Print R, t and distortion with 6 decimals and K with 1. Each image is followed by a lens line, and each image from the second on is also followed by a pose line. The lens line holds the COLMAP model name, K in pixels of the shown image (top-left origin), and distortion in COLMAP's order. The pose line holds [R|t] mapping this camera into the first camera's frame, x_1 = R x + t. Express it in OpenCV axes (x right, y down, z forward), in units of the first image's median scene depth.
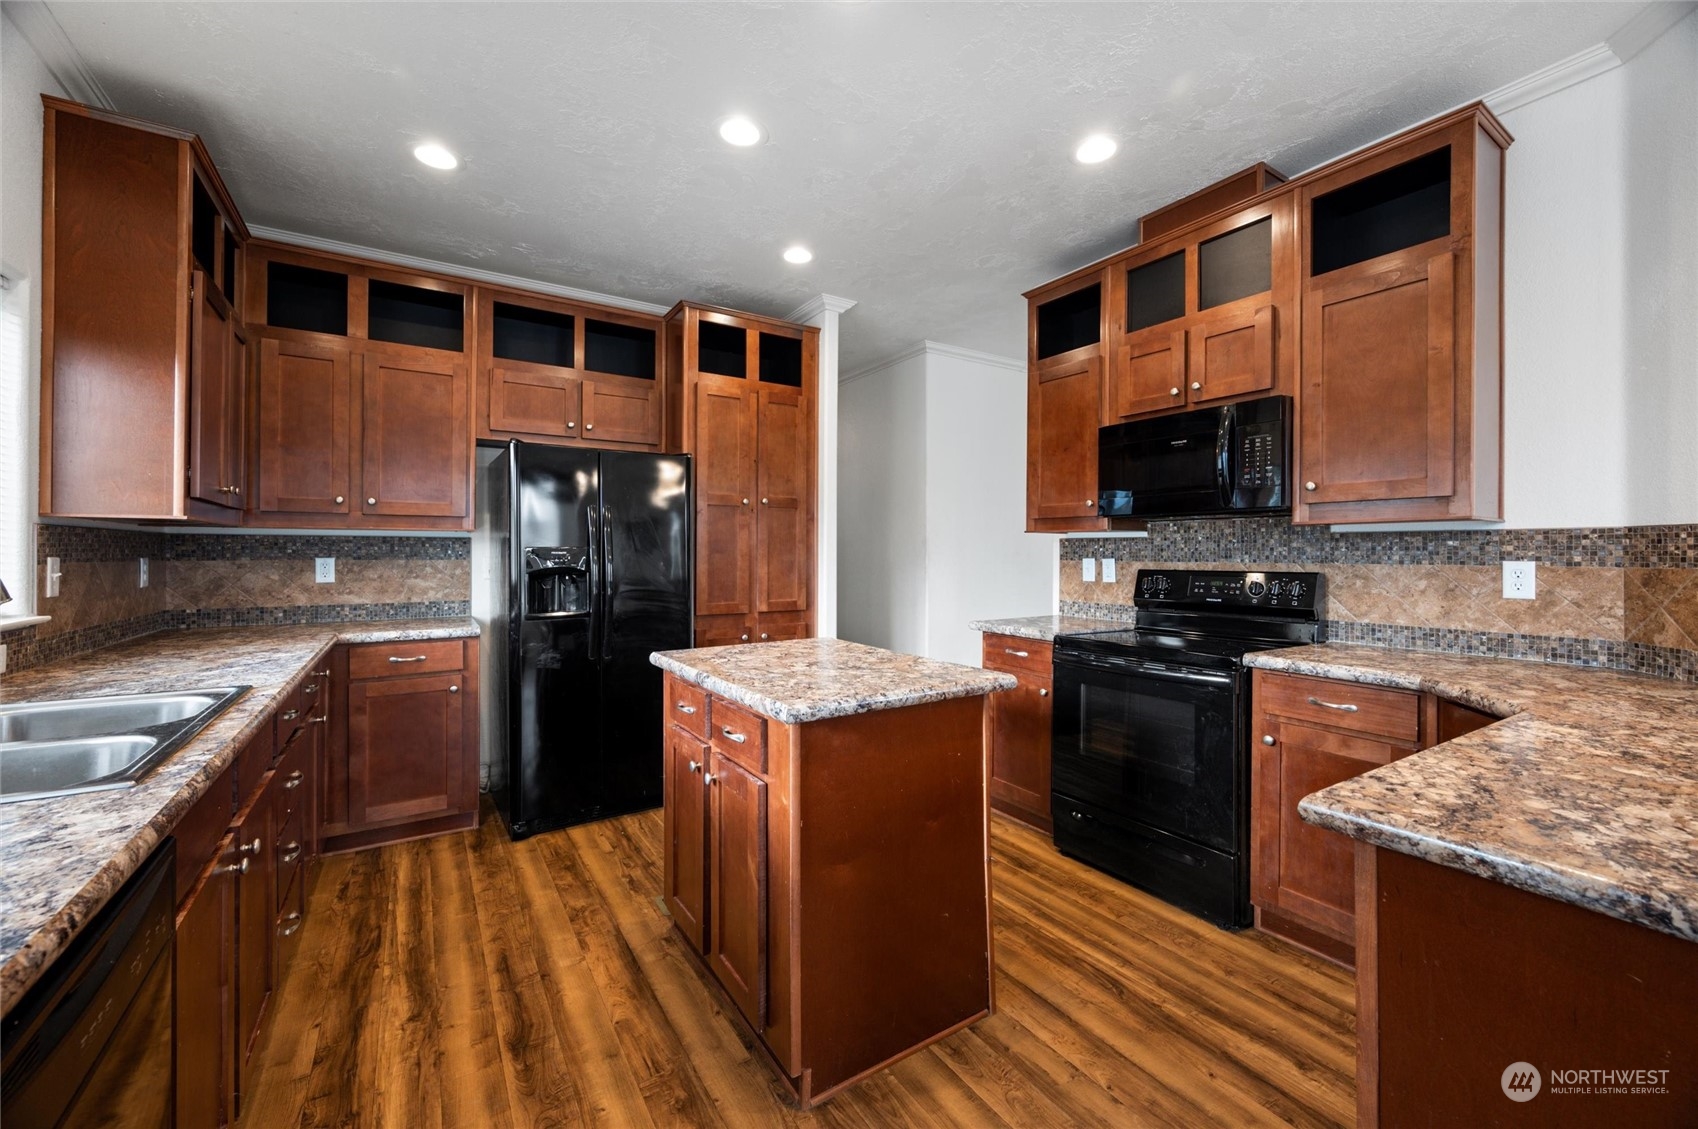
lens RADIAL K [[673.0, 0, 853.8], [0, 673.0, 553.3], [0, 0, 1]] dist [-0.003699, -0.000538]
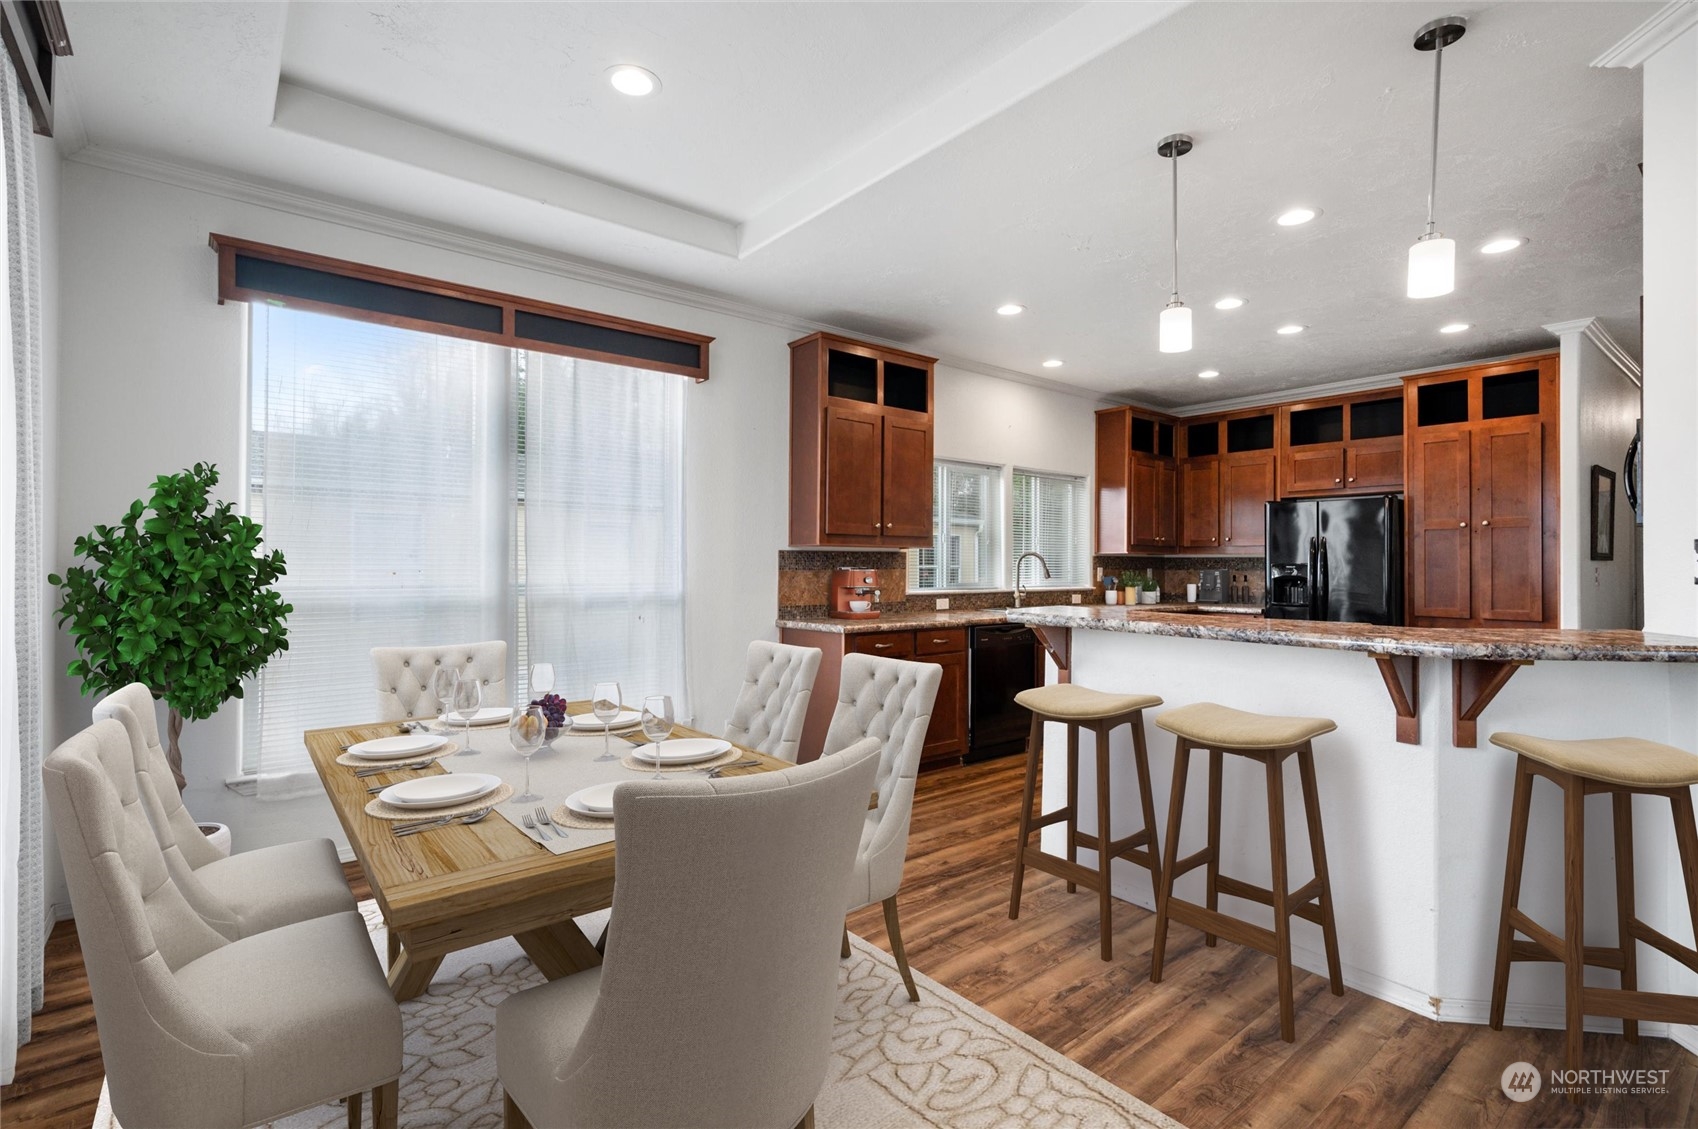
lens RADIAL K [[781.7, 0, 849.6], [0, 781.7, 559.7], [0, 0, 1]] dist [-0.001636, 0.001451]
pose [[0.105391, -0.007008, -0.994406, 1.270055], [-0.006193, 0.999951, -0.007703, 0.003126], [0.994412, 0.006970, 0.105343, -0.266297]]
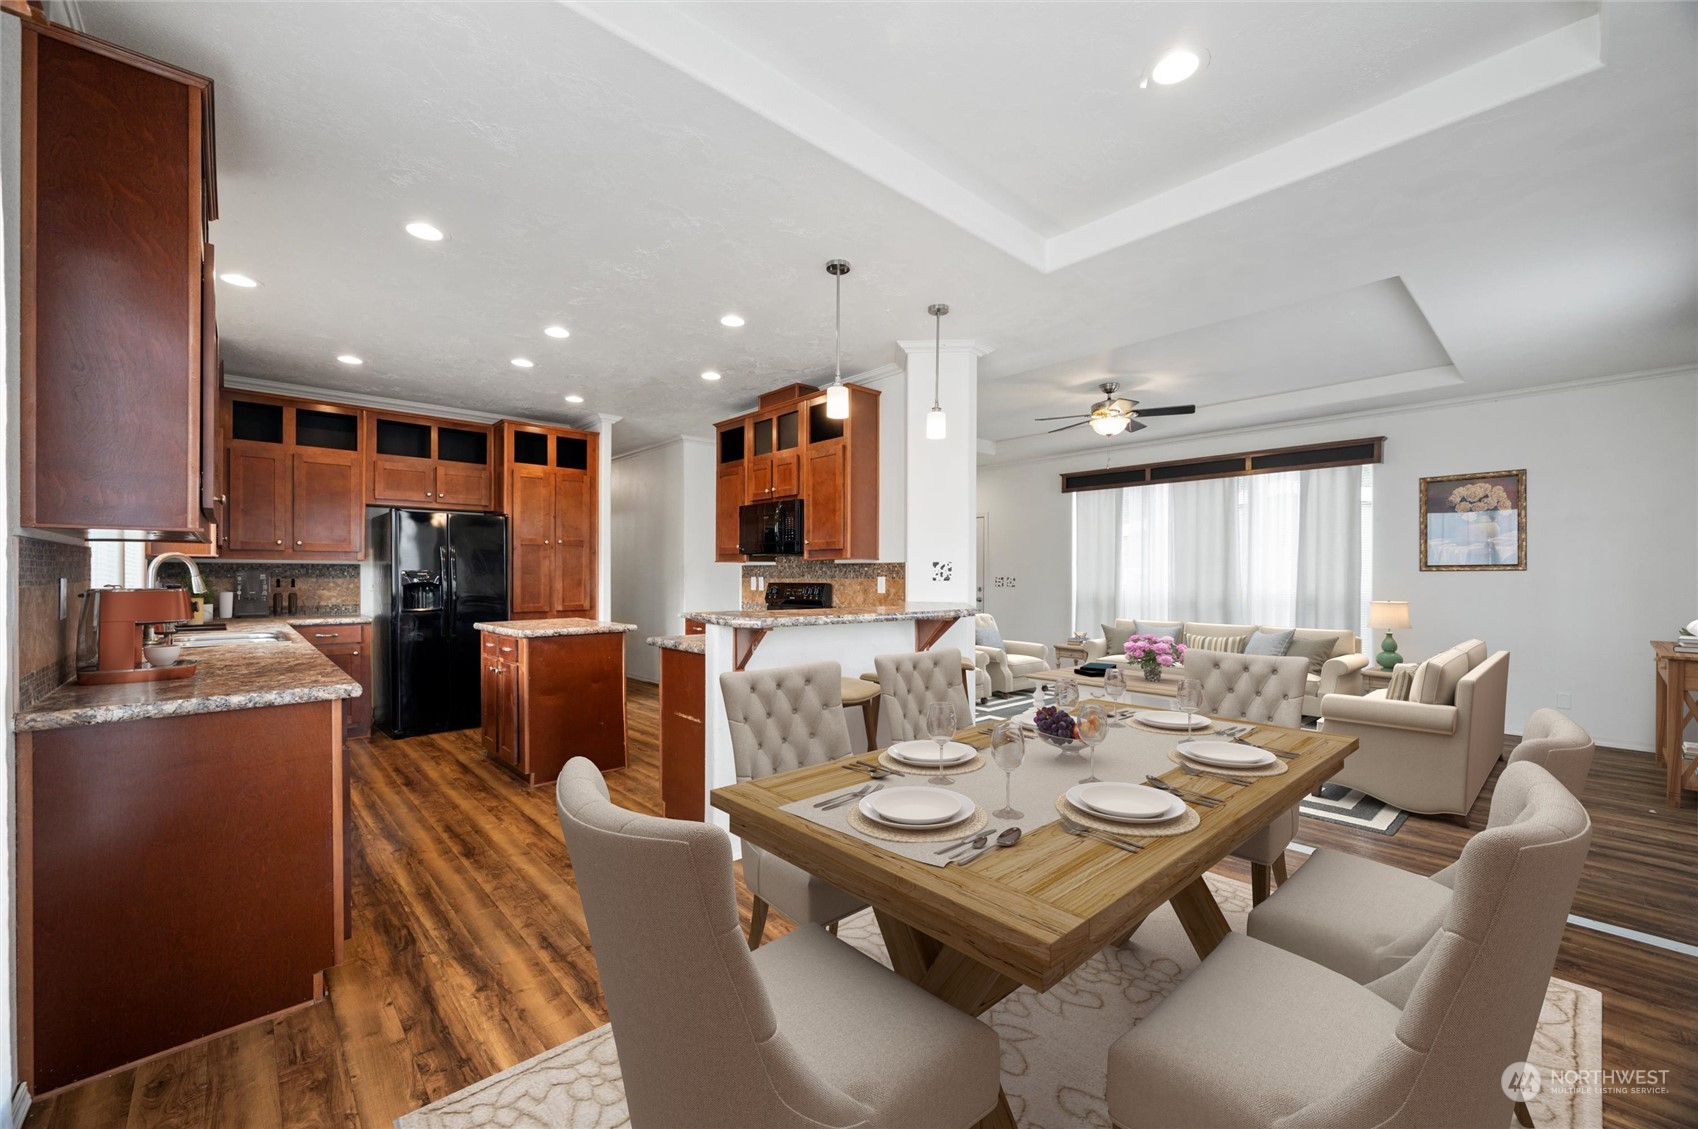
lens RADIAL K [[673.0, 0, 851.8], [0, 673.0, 578.0], [0, 0, 1]] dist [-0.003699, -0.000538]
pose [[0.985496, -0.001663, 0.169692, 0.328730], [0.001032, 0.999992, 0.003808, 0.003906], [-0.169697, -0.003578, 0.985490, -0.820007]]
